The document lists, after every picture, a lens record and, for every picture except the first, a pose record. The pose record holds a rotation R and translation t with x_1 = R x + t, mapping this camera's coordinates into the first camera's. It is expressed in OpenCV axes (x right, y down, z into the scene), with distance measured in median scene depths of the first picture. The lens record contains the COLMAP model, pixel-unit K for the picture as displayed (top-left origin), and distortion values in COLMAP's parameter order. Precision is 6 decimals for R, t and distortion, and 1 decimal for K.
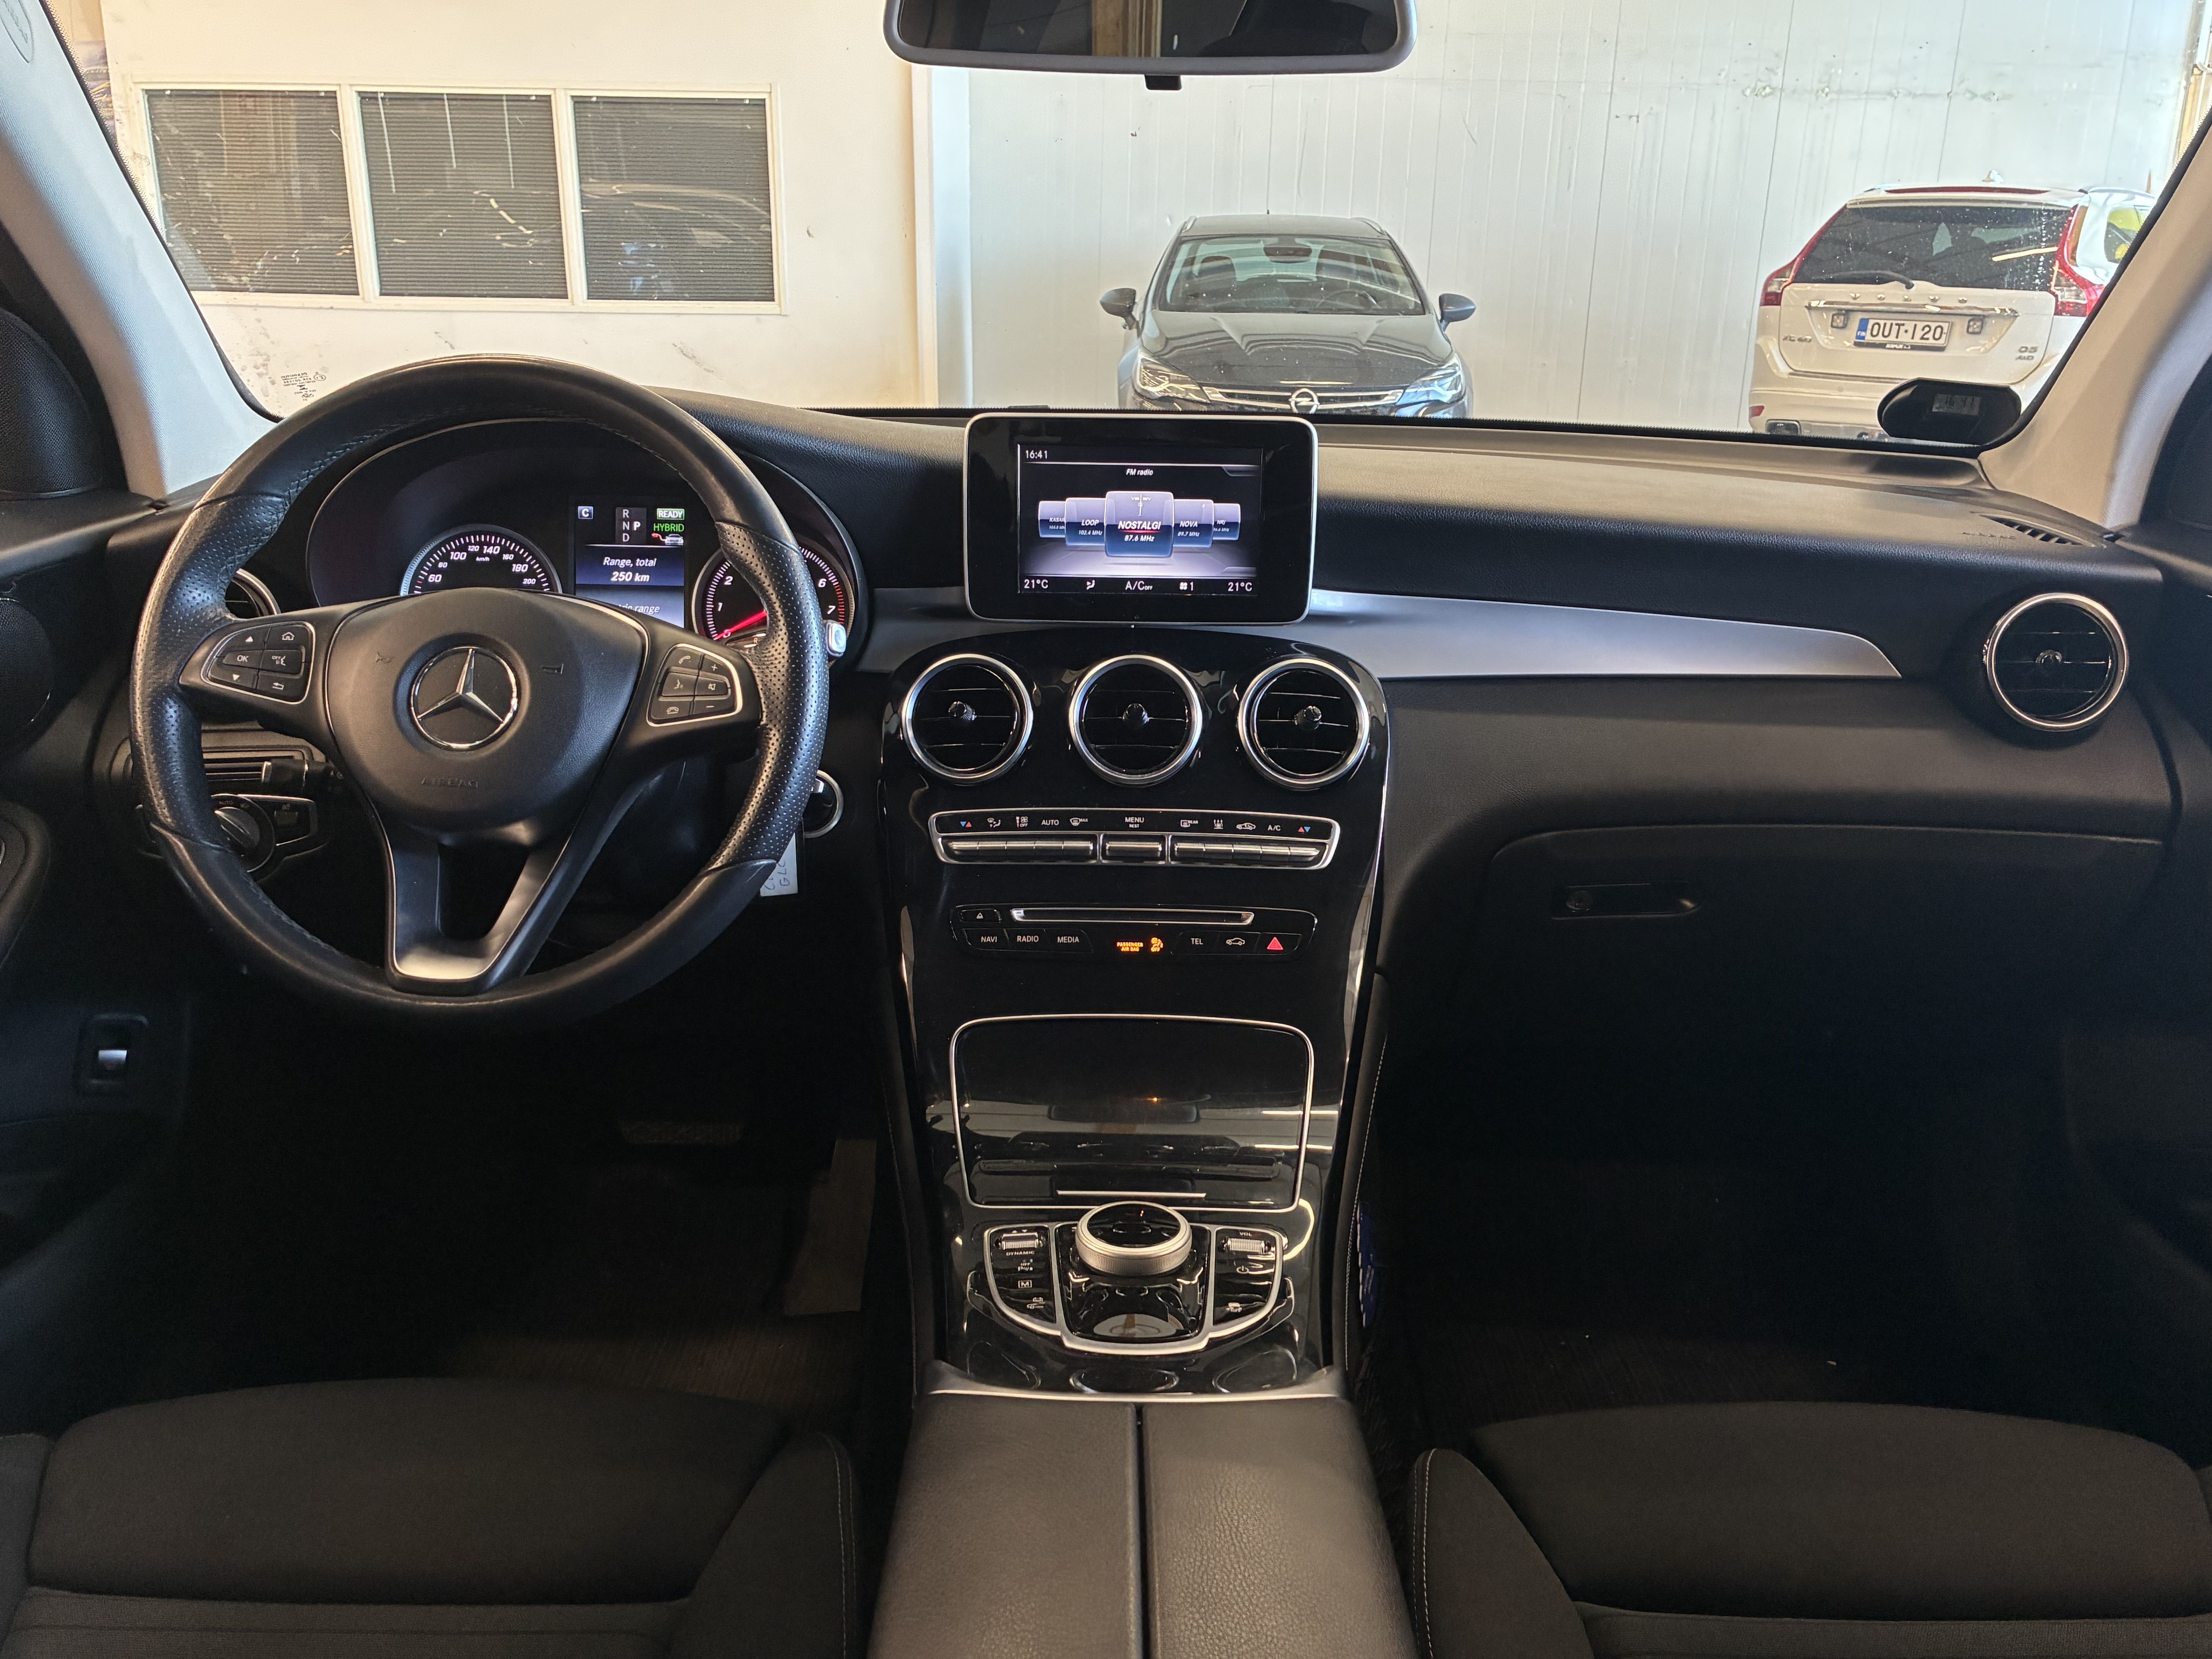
lens RADIAL K [[1780.8, 0, 1116.7], [0, 1780.8, 834.4], [0, 0, 1]] dist [0.104223, 0.000593]
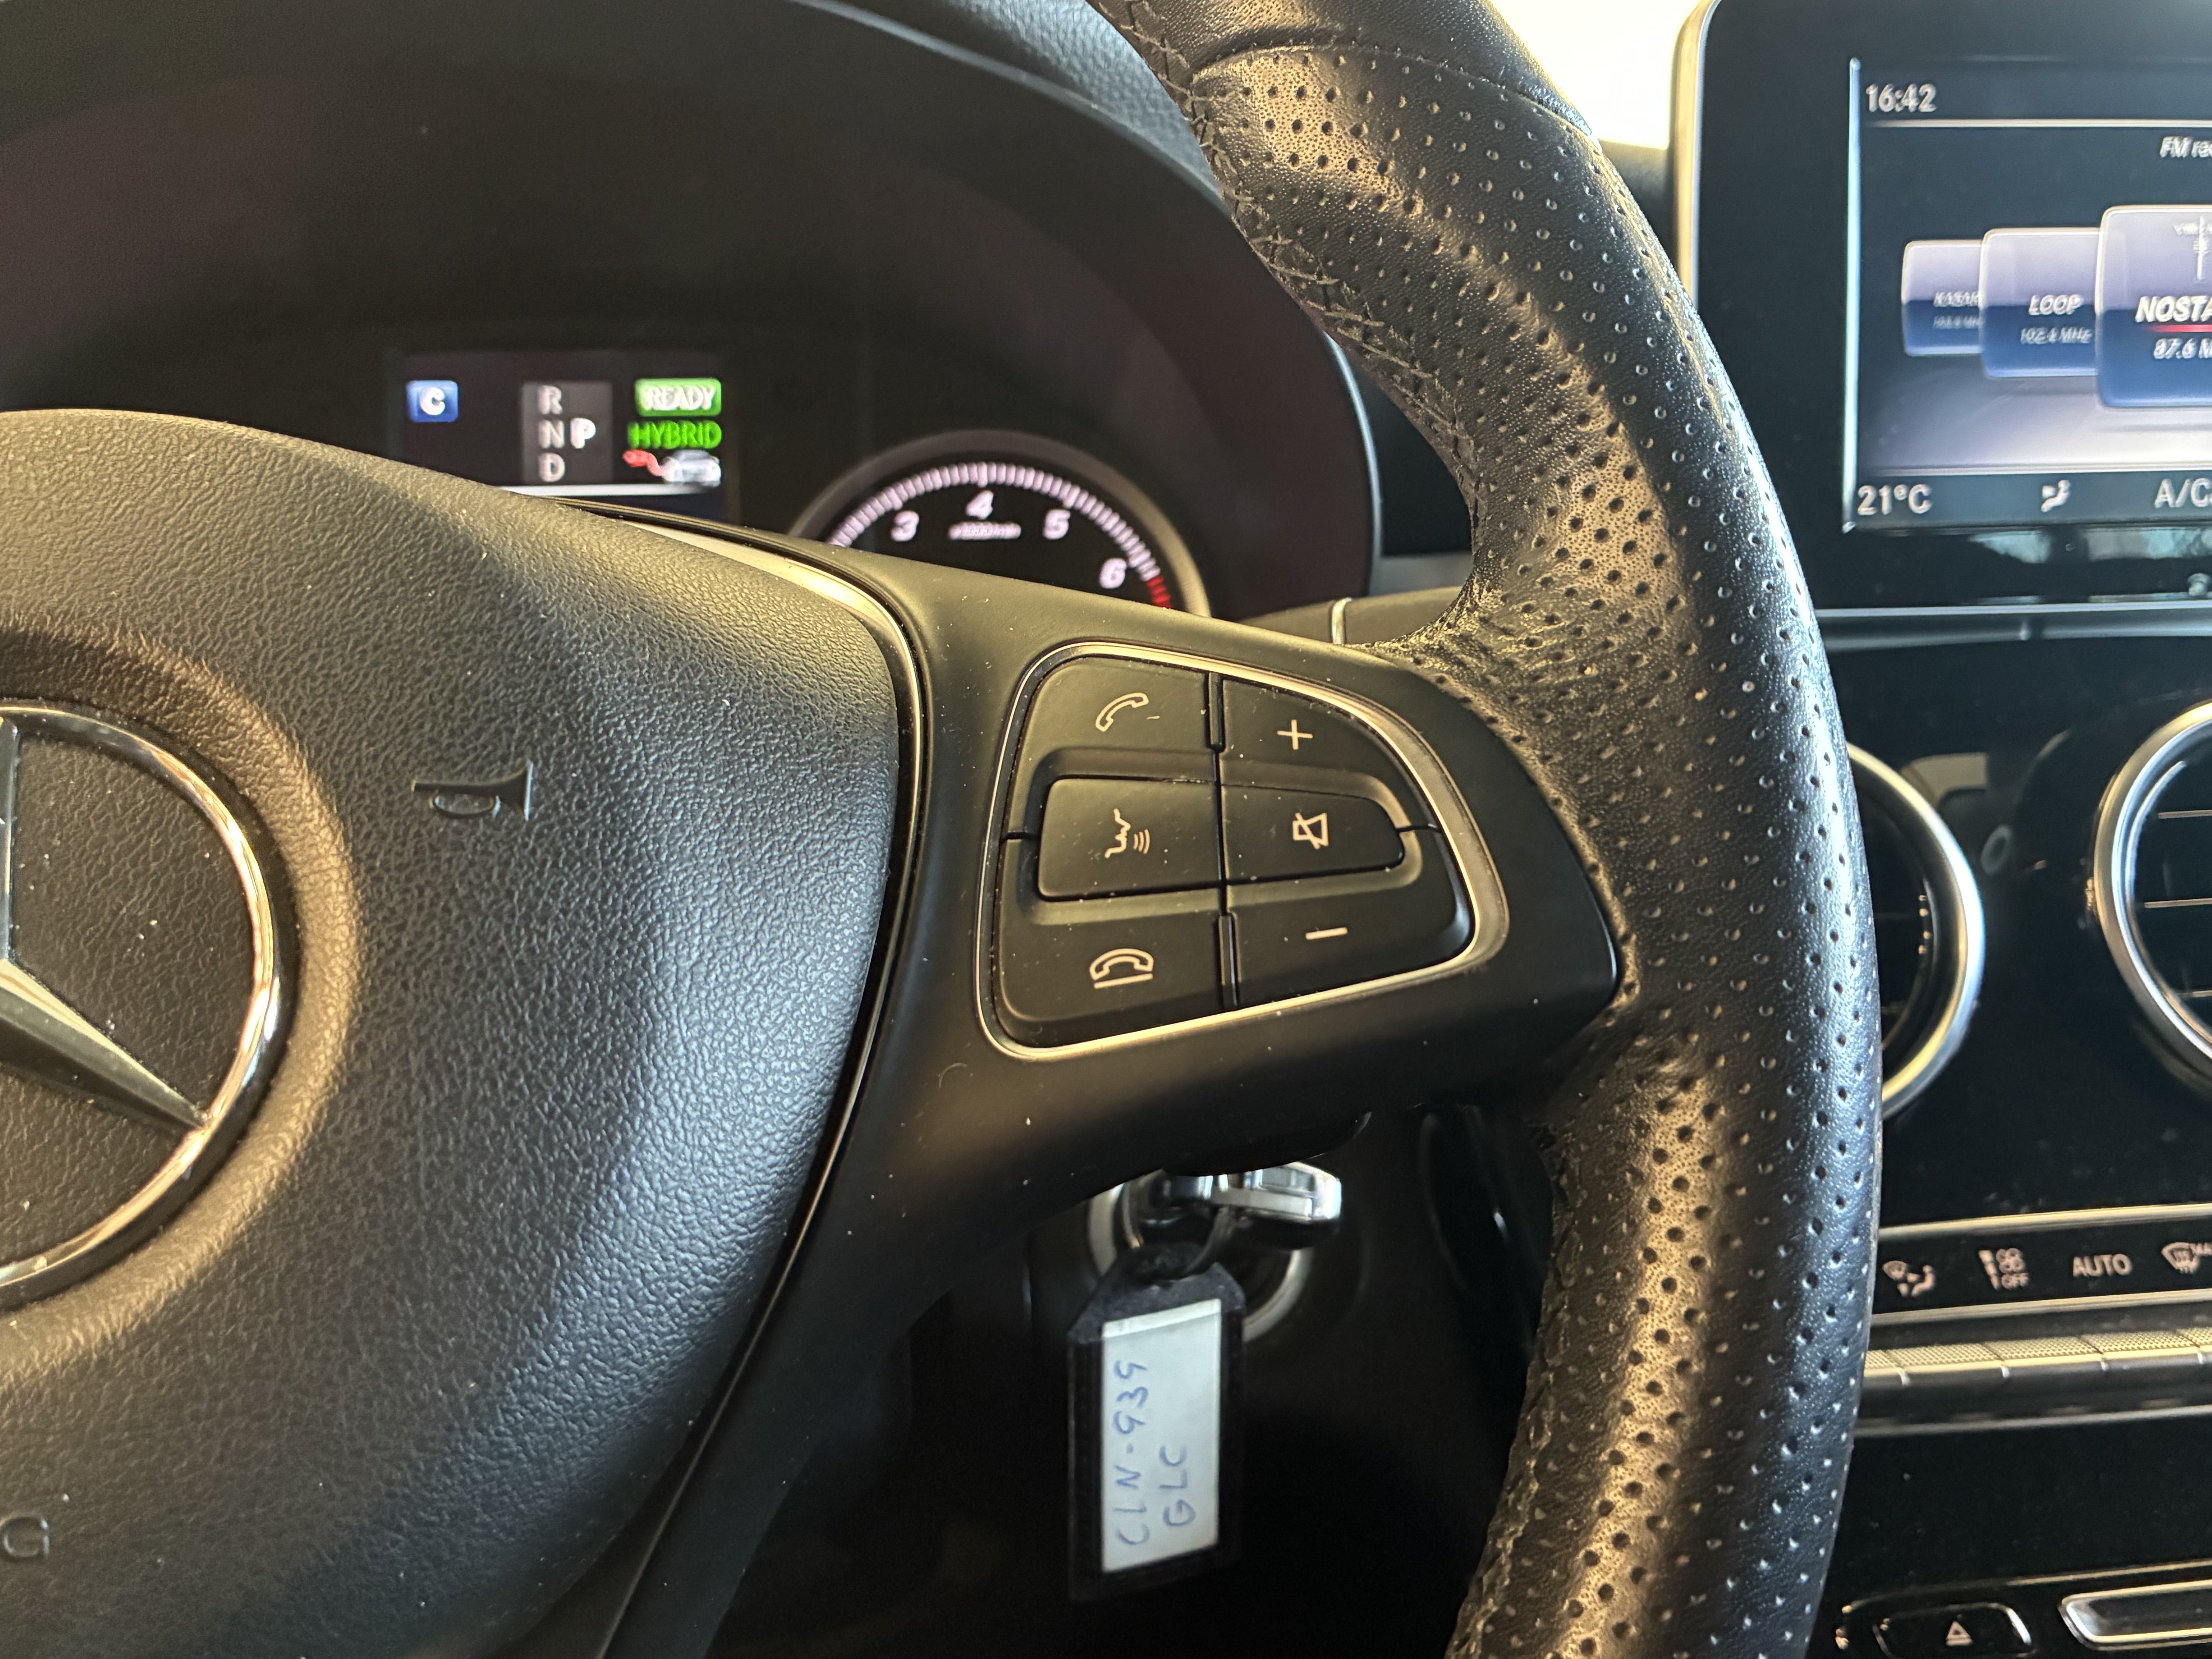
lens RADIAL K [[1979.8, 0, 1098.5], [0, 1979.8, 822.8], [0, 0, 1]] dist [0.012686, -0.004548]
pose [[0.992969, -0.050908, 0.106869, -0.230082], [0.062951, 0.991653, -0.112526, -0.051940], [-0.100248, 0.118463, 0.987885, 0.672465]]
